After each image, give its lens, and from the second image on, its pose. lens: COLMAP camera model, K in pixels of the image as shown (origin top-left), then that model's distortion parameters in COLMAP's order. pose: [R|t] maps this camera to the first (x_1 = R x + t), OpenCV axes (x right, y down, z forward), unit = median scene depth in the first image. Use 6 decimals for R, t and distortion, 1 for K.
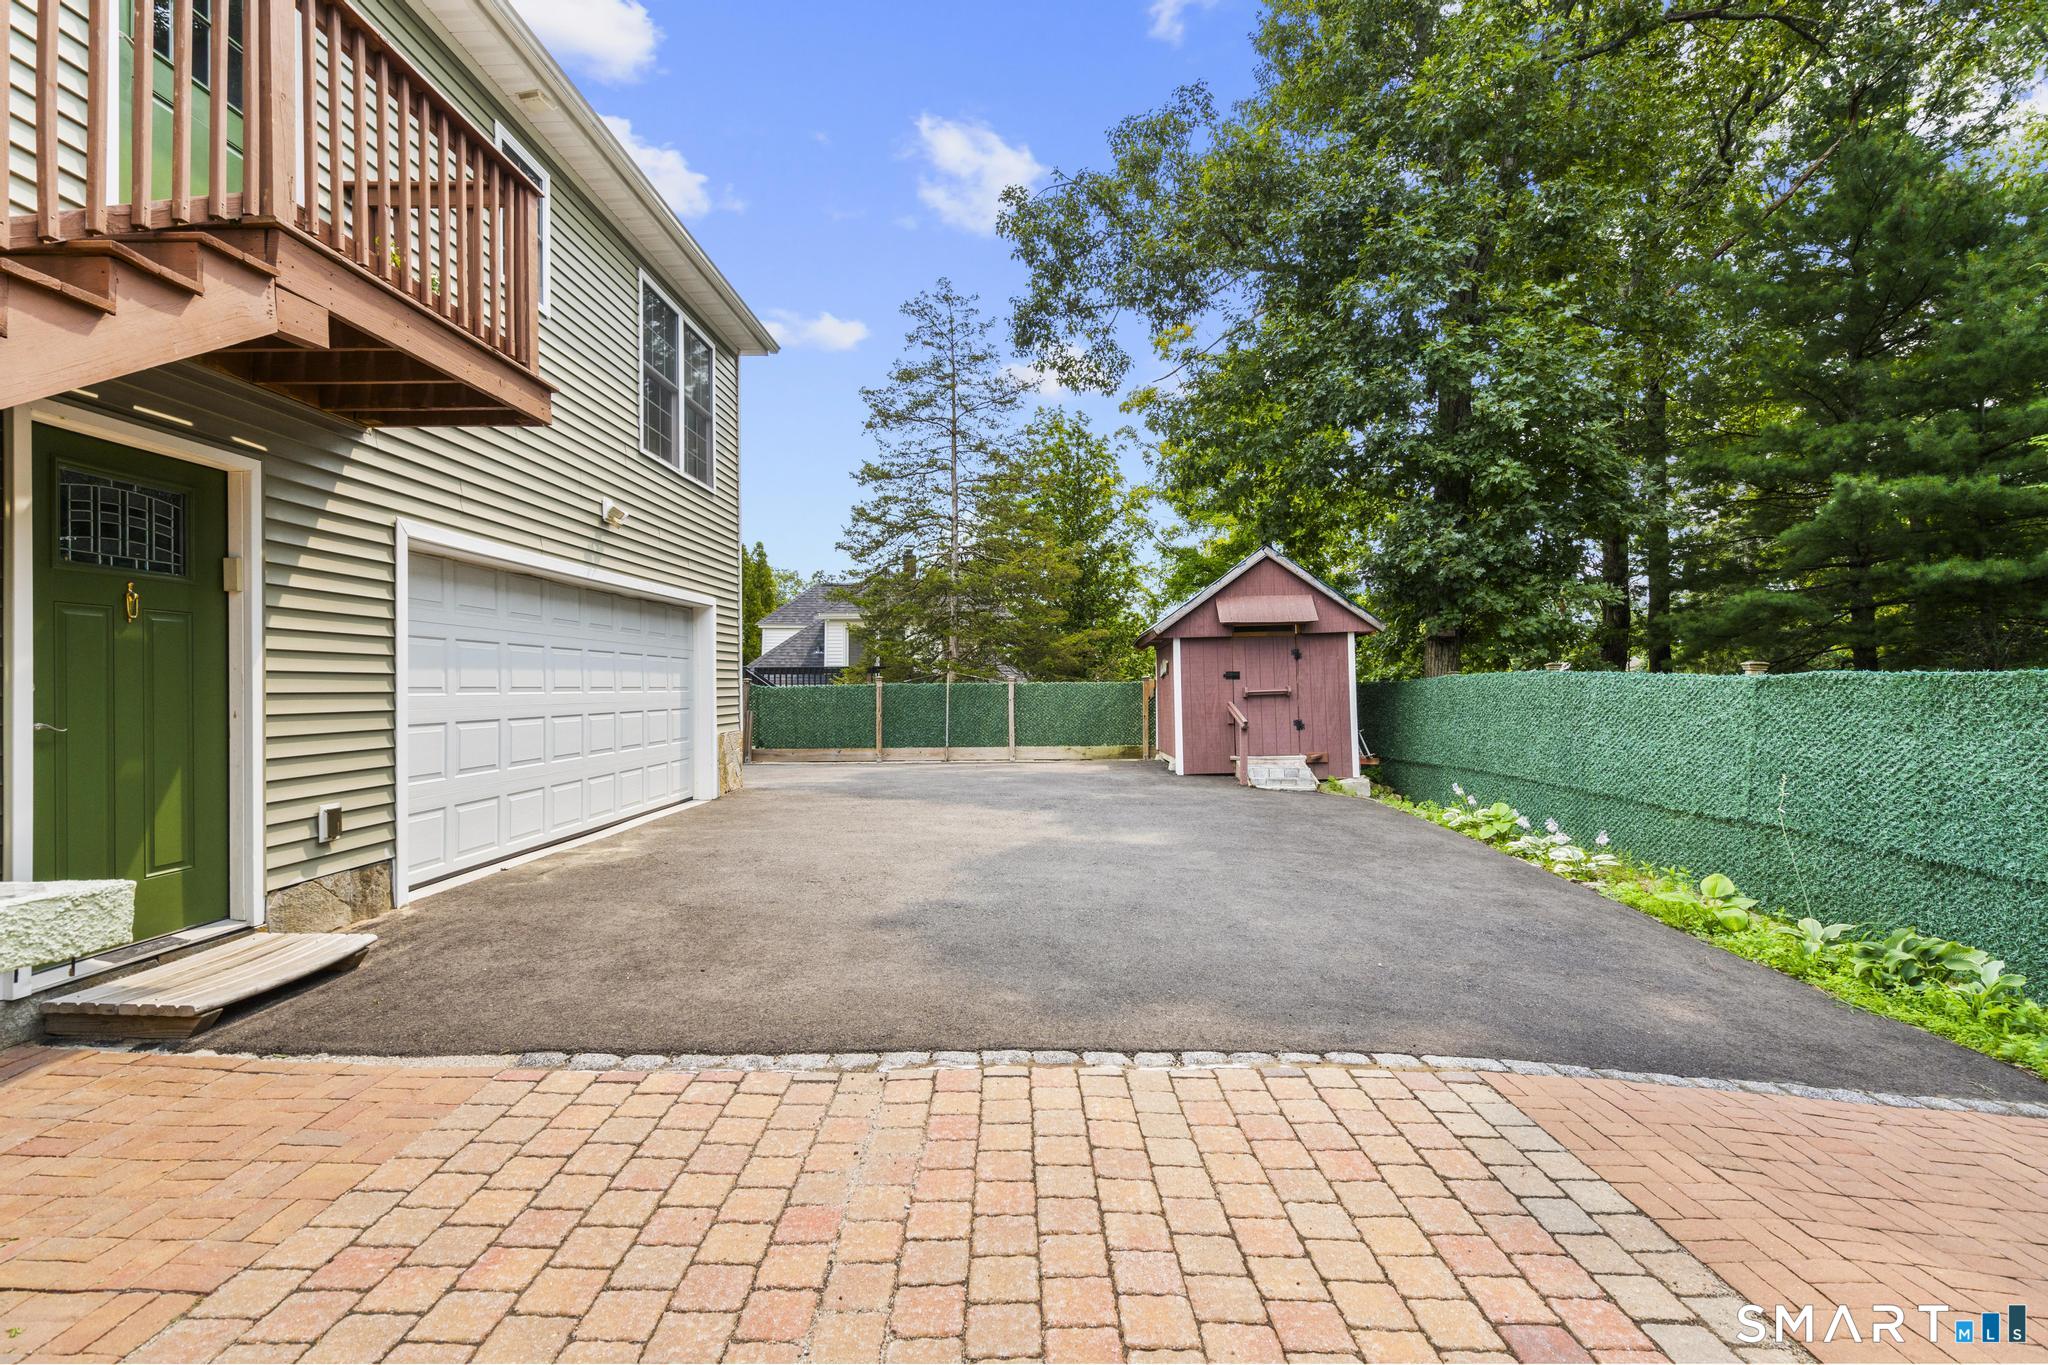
lens RADIAL K [[923.1, 0, 1031.3], [0, 923.1, 678.9], [0, 0, 1]] dist [-0.003623, 0.001666]
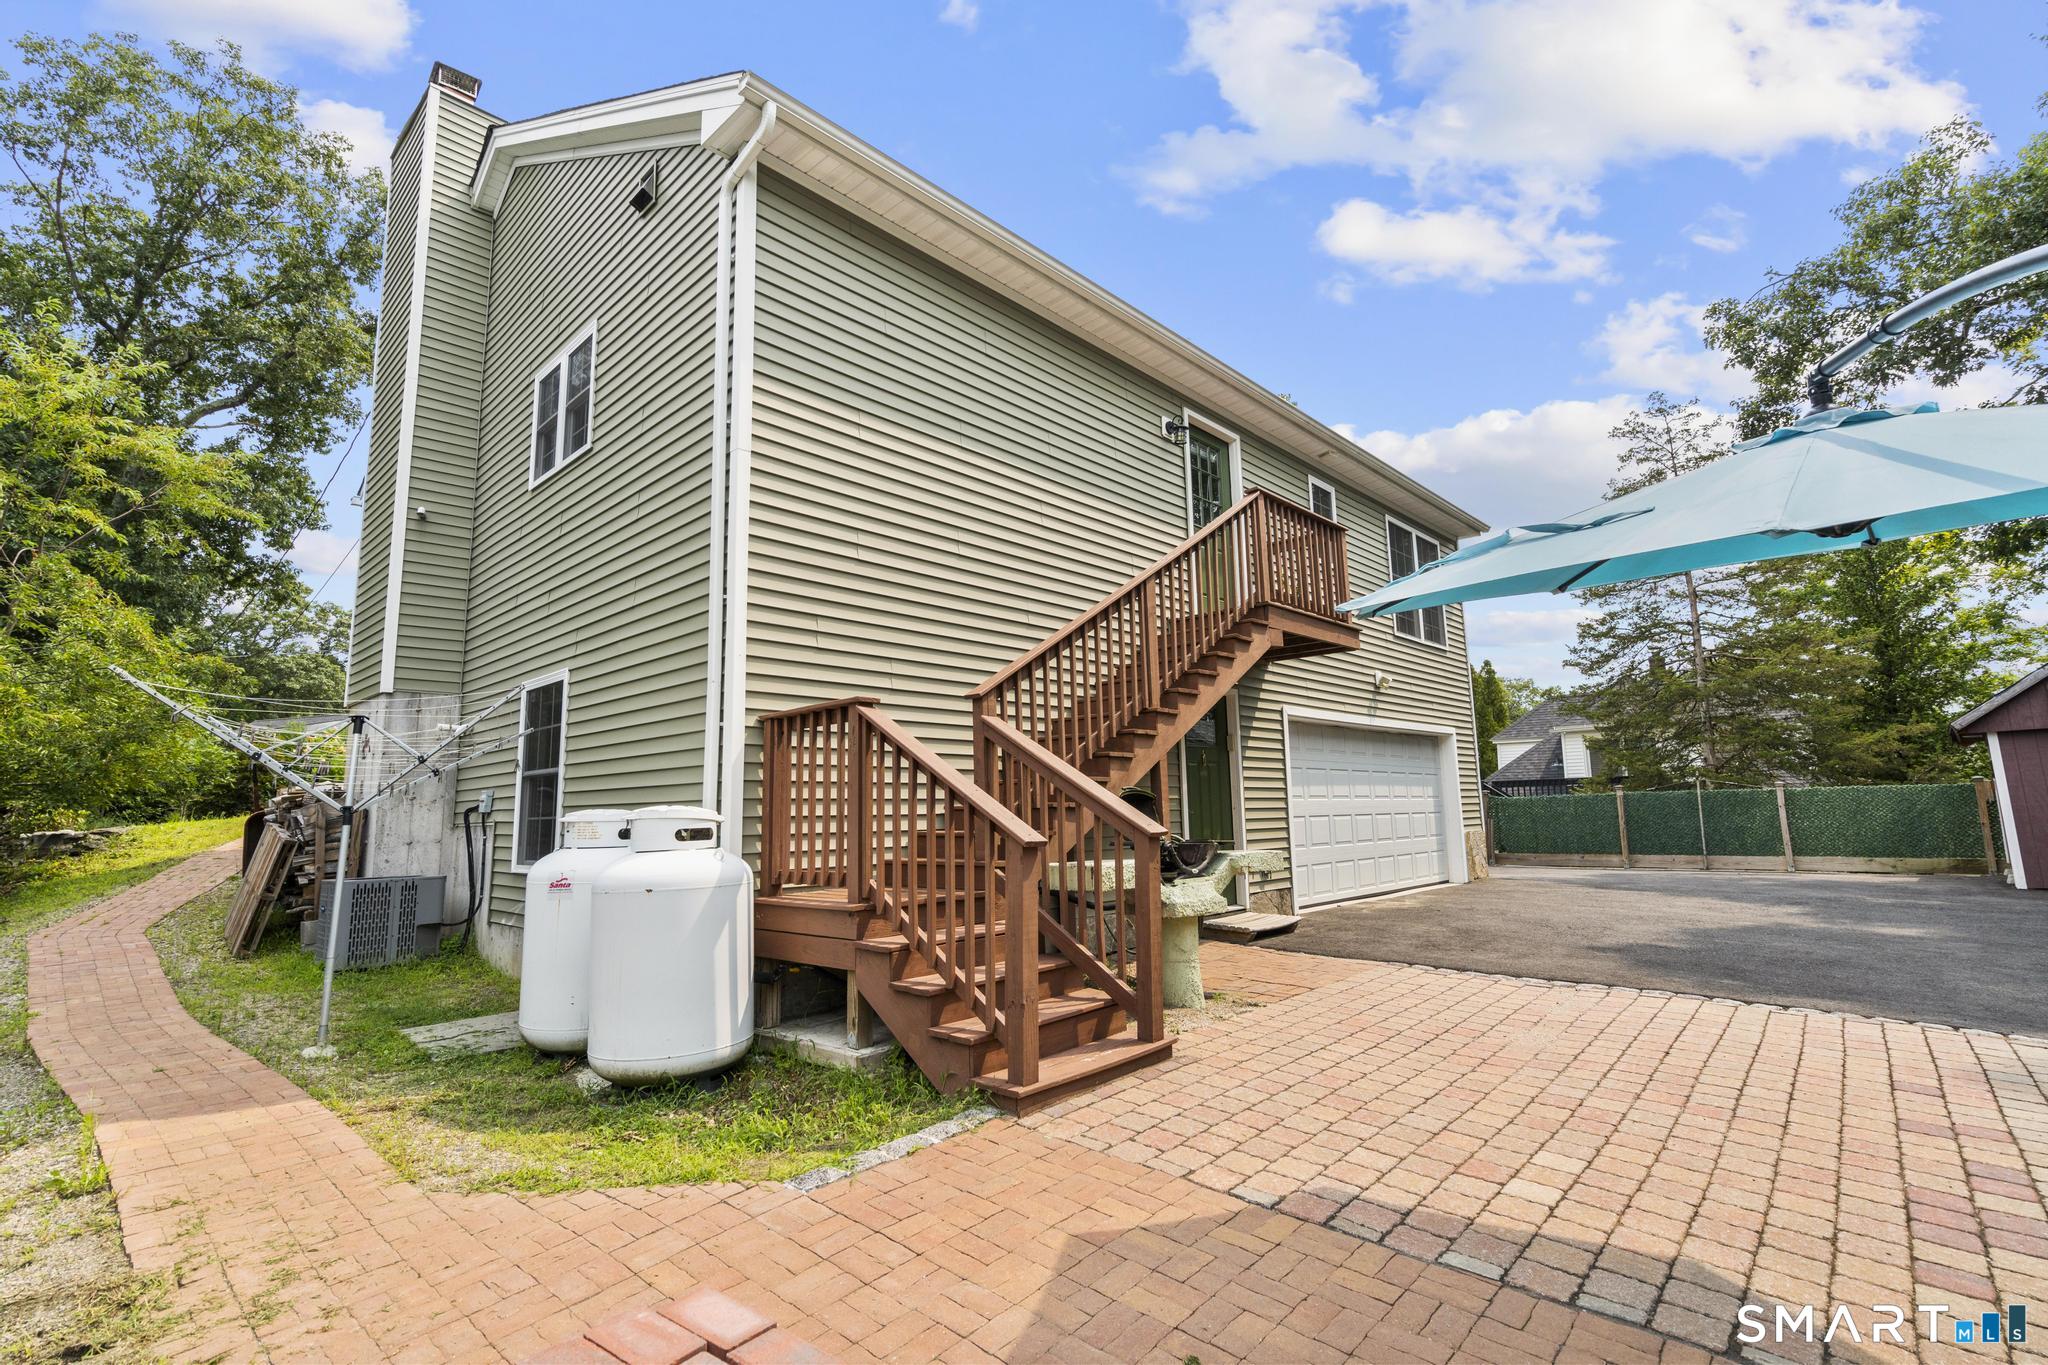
lens RADIAL K [[923.1, 0, 1028.6], [0, 923.1, 678.0], [0, 0, 1]] dist [-0.003623, 0.001666]
pose [[0.727574, -0.107205, -0.677601, 0.116096], [0.019598, 0.990559, -0.135676, 0.008731], [0.685749, 0.085435, 0.722806, -0.377494]]
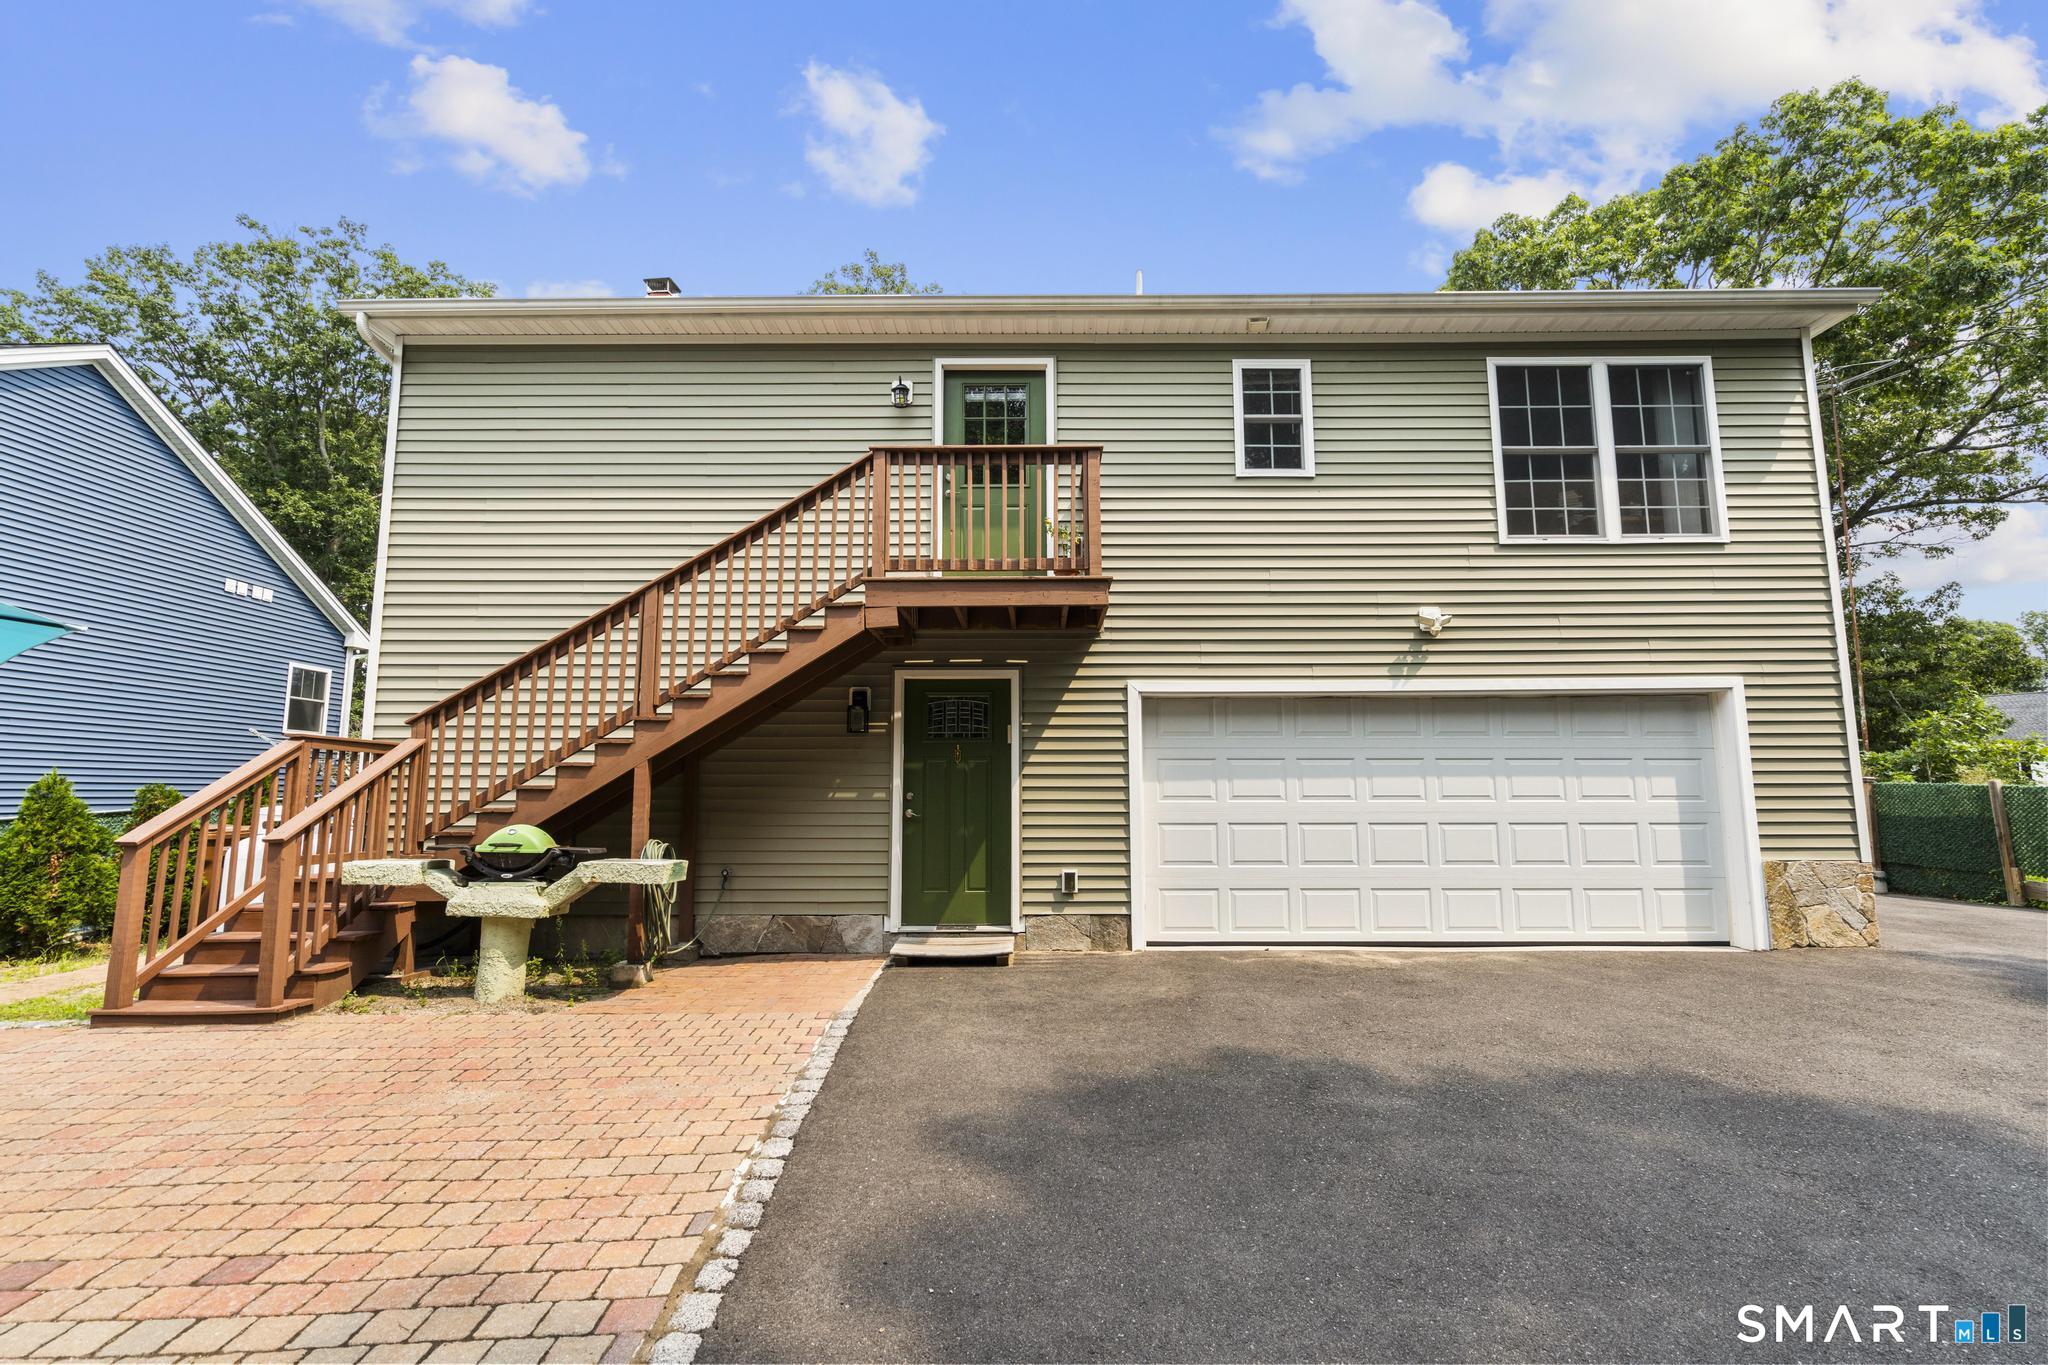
lens RADIAL K [[923.1, 0, 1034.6], [0, 923.1, 686.7], [0, 0, 1]] dist [-0.003623, 0.001666]
pose [[0.015103, -0.109571, -0.993864, 0.396454], [0.008239, 0.993957, -0.109456, -0.002365], [0.999852, -0.006536, 0.015915, 0.417137]]
